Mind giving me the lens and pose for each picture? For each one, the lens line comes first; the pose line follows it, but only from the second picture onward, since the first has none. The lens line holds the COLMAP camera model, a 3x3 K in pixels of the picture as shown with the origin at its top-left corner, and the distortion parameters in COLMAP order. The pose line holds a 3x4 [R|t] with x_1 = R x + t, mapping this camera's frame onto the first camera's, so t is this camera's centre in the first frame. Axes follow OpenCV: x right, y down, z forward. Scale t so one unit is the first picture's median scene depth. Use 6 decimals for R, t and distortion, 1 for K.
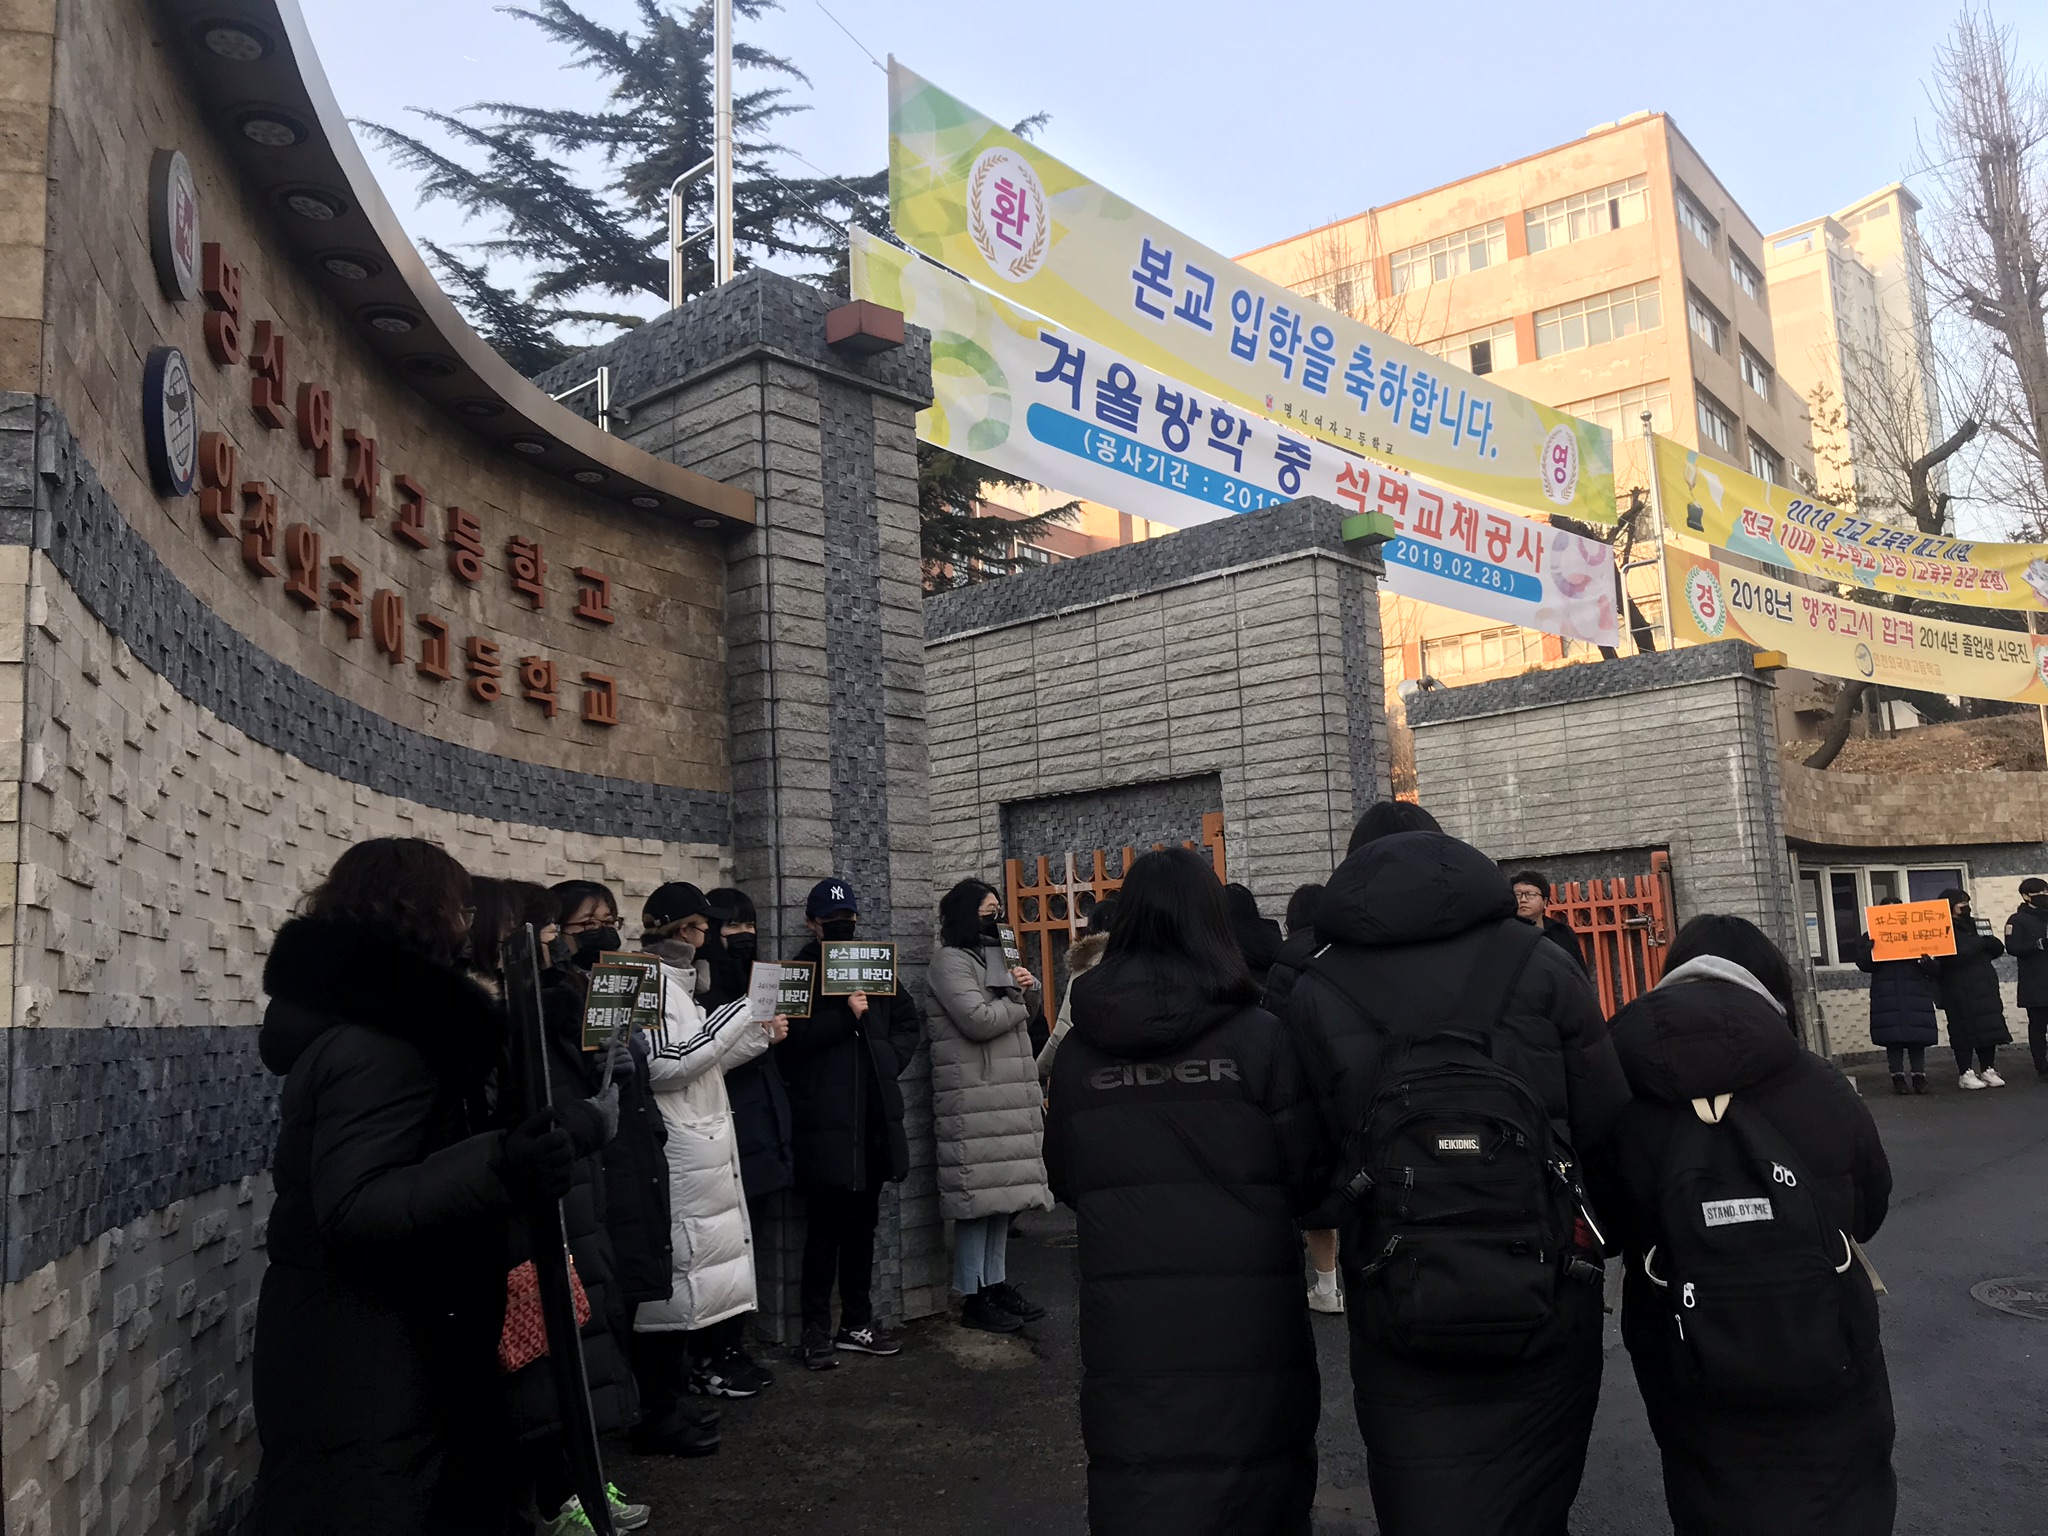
lens RADIAL K [[1691.8, 0, 1025.0], [0, 1691.8, 767.6], [0, 0, 1]] dist [-0.006910, -0.001180]
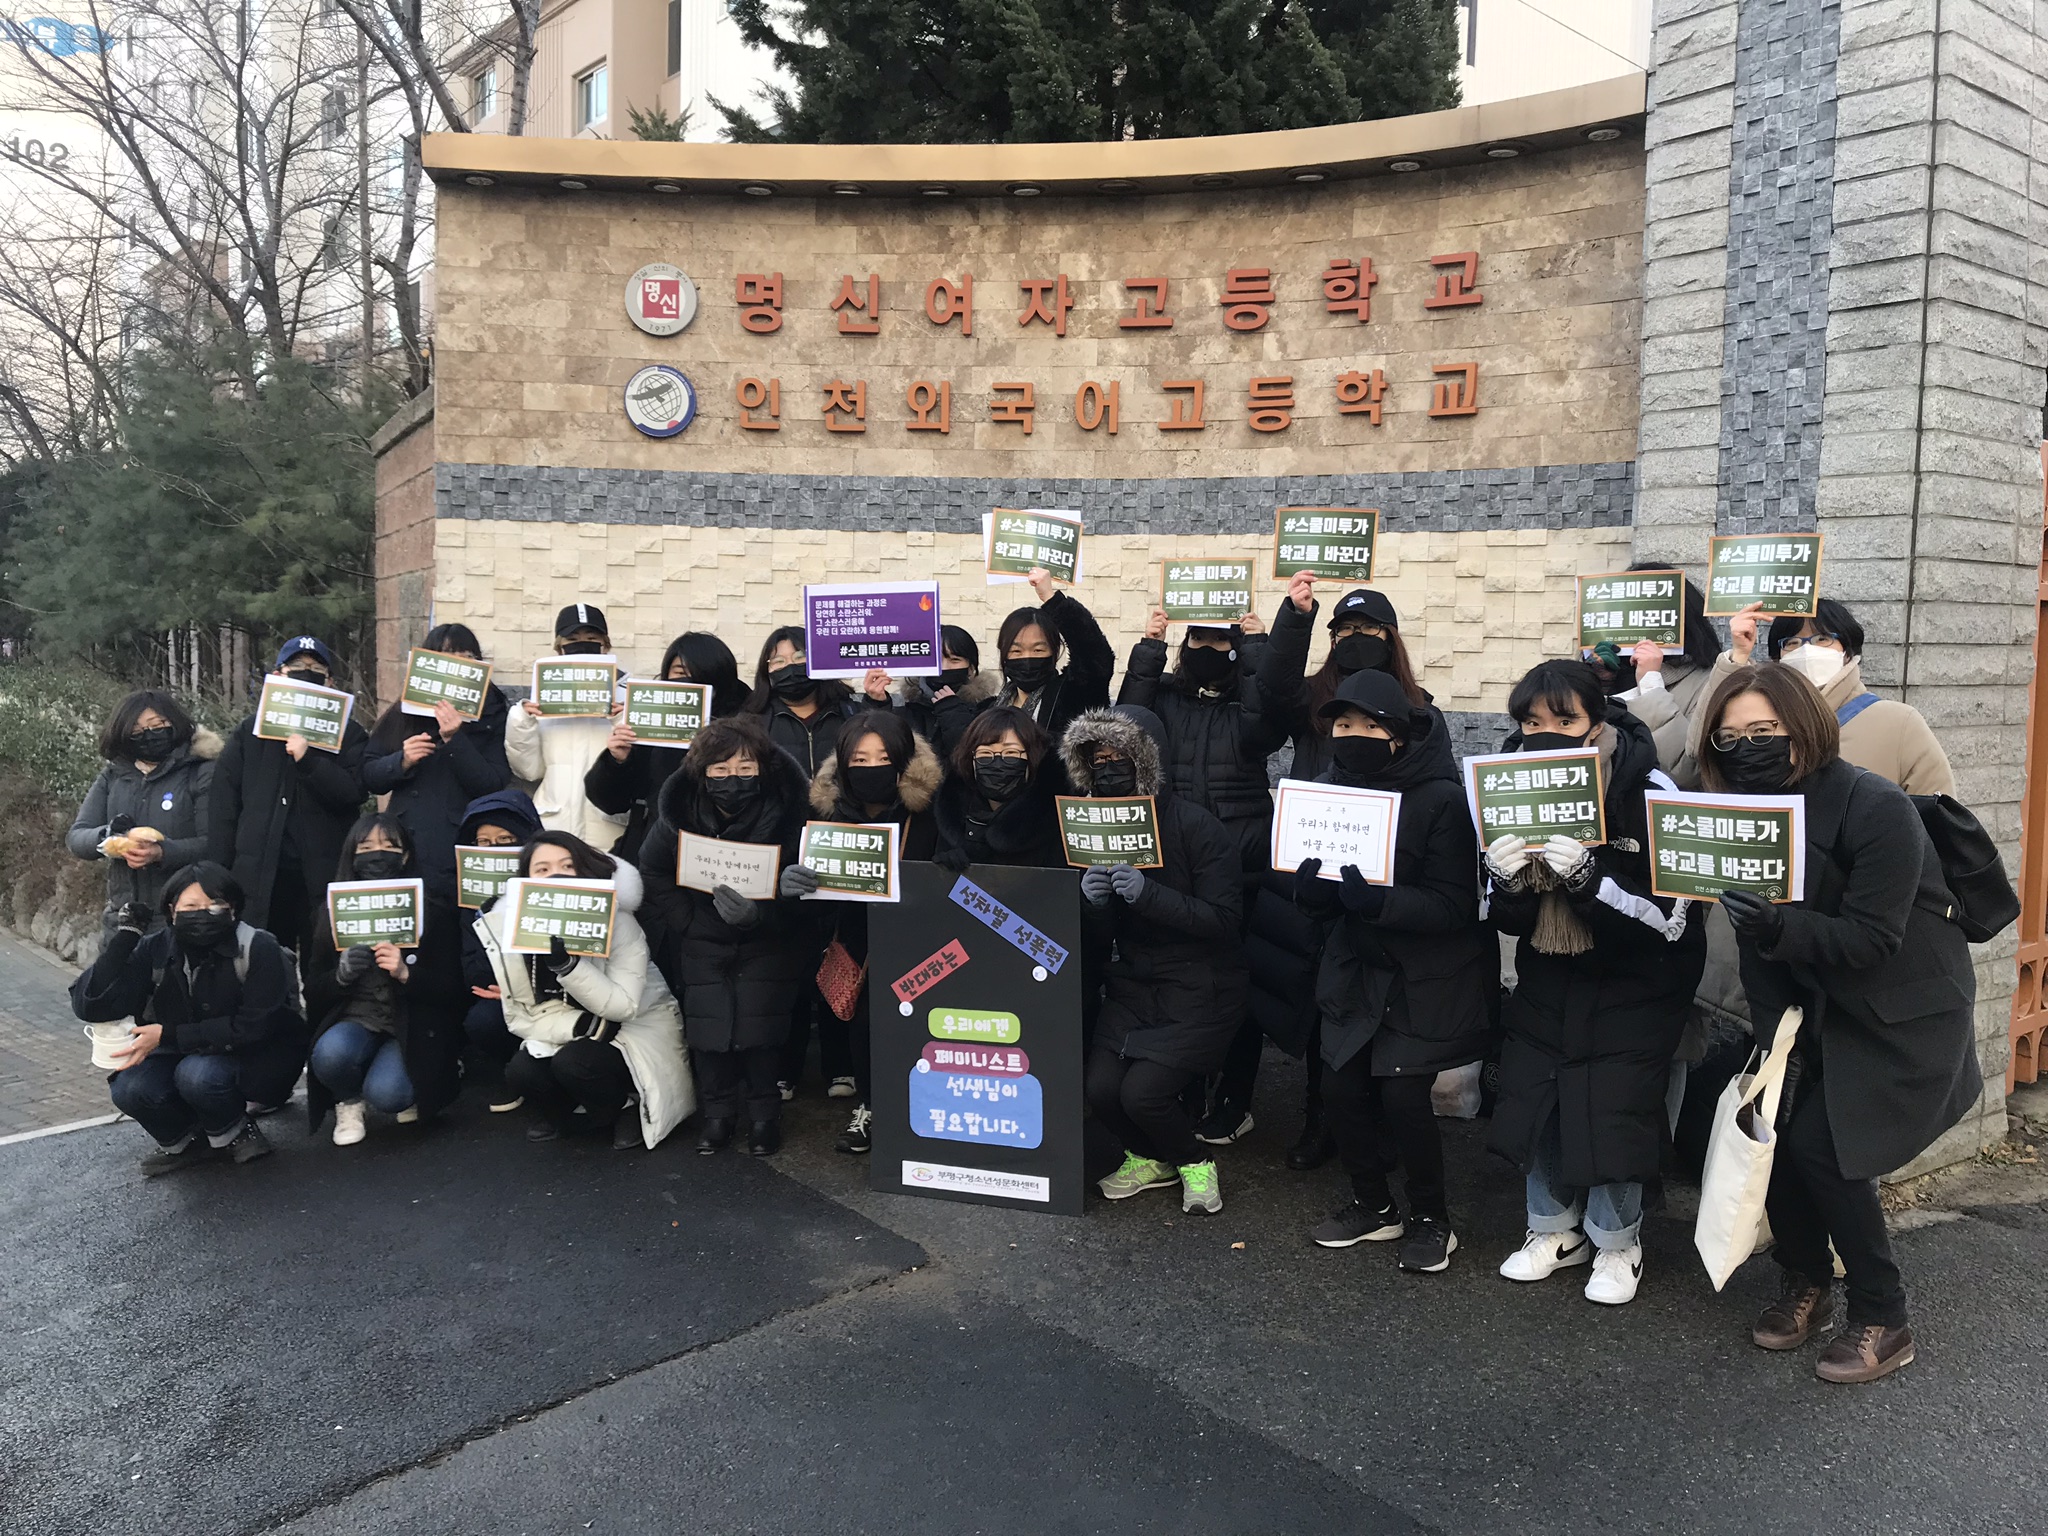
lens RADIAL K [[1691.8, 0, 1023.4], [0, 1691.8, 764.4], [0, 0, 1]] dist [-0.006910, -0.001180]
pose [[-0.242337, 0.125013, -0.962104, 0.711550], [0.126879, 0.987231, 0.096319, 0.043197], [0.961860, -0.098729, -0.255104, 0.911683]]
